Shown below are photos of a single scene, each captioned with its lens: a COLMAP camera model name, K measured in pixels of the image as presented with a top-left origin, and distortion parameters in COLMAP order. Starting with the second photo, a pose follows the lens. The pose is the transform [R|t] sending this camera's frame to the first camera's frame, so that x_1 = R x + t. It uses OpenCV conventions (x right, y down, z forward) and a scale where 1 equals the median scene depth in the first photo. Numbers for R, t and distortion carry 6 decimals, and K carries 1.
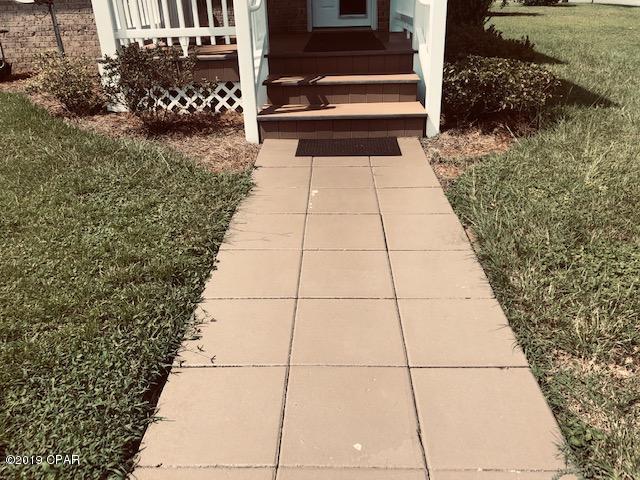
lens RADIAL K [[528.7, 0, 329.5], [0, 528.7, 238.6], [0, 0, 1]] dist [0.030737, -0.051986]
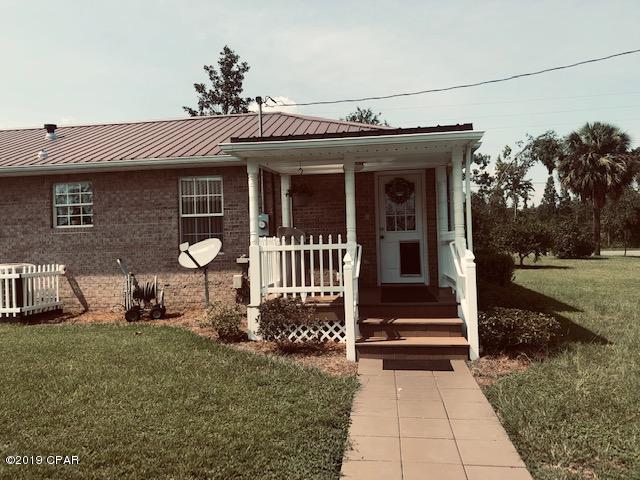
lens RADIAL K [[523.3, 0, 320.0], [0, 523.3, 240.0], [0, 0, 1]] dist [0.035593, -0.014326]
pose [[0.993727, -0.001734, -0.111824, -0.067155], [-0.045980, 0.905132, -0.422638, 0.141354], [0.101948, 0.425128, 0.899373, -0.494188]]
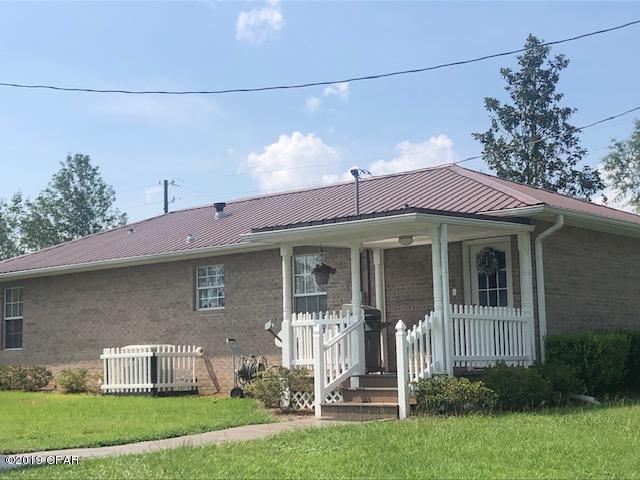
lens RADIAL K [[999.1, 0, 320.0], [0, 999.1, 240.0], [0, 0, 1]] dist [0.019994, 0.086836]
pose [[0.784771, -0.063550, -0.616519, 1.938859], [-0.263147, 0.866455, -0.424275, 0.704049], [0.561149, 0.495194, 0.663246, -1.463477]]
